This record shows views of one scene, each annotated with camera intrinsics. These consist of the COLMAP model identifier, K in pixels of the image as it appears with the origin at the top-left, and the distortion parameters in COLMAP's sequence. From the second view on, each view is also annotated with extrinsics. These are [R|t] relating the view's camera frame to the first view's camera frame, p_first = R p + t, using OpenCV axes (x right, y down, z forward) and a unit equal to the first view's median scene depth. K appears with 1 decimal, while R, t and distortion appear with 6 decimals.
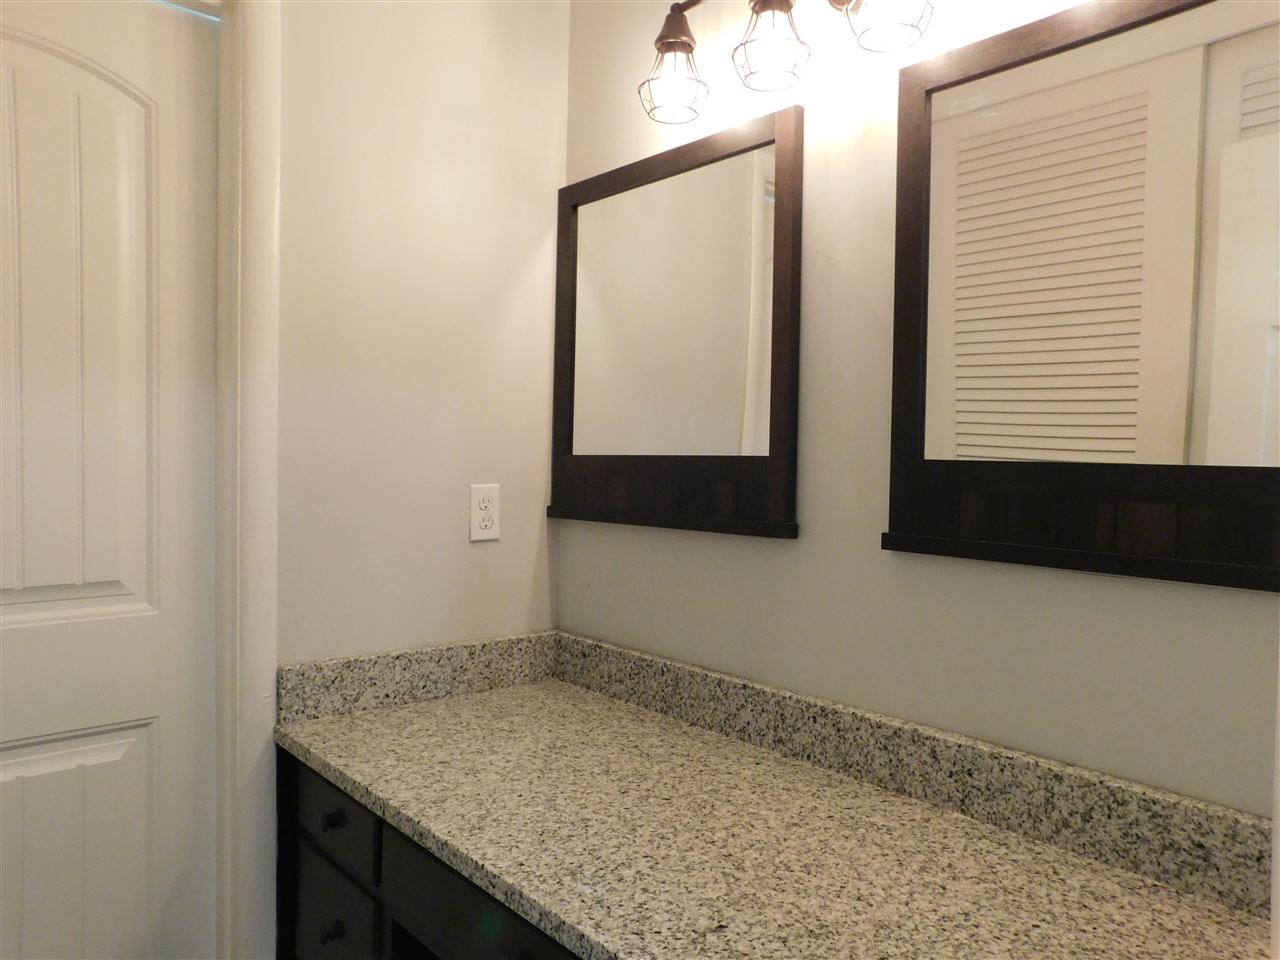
lens RADIAL K [[901.6, 0, 635.1], [0, 901.6, 482.3], [0, 0, 1]] dist [-0.017689, 0.015006]
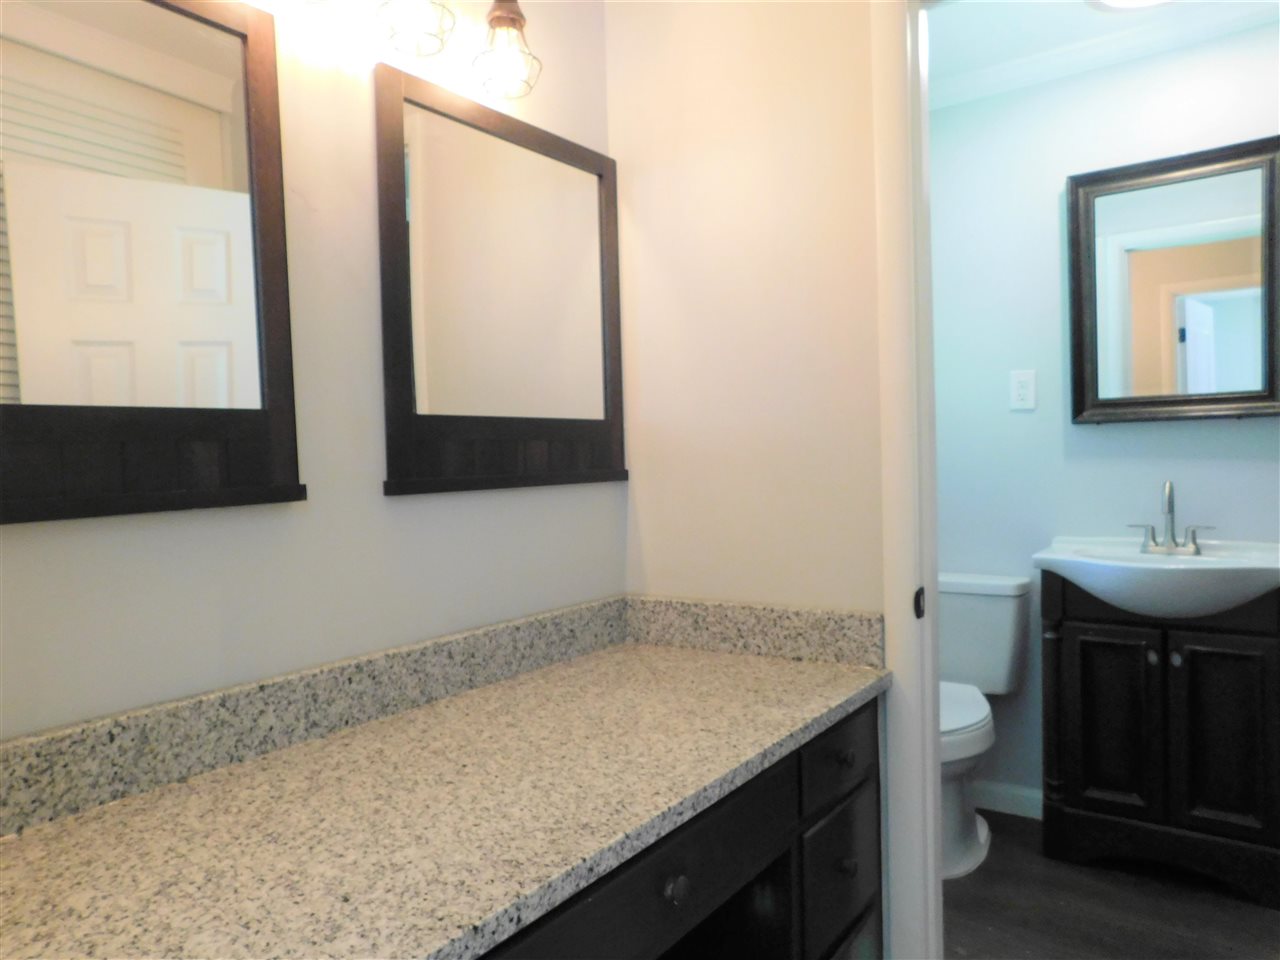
lens RADIAL K [[901.6, 0, 632.0], [0, 901.6, 480.1], [0, 0, 1]] dist [-0.017689, 0.015006]
pose [[-0.229095, -0.040231, 0.972572, -0.853605], [0.053449, 0.997118, 0.053836, 0.012129], [-0.971935, 0.064317, -0.226285, 0.962060]]
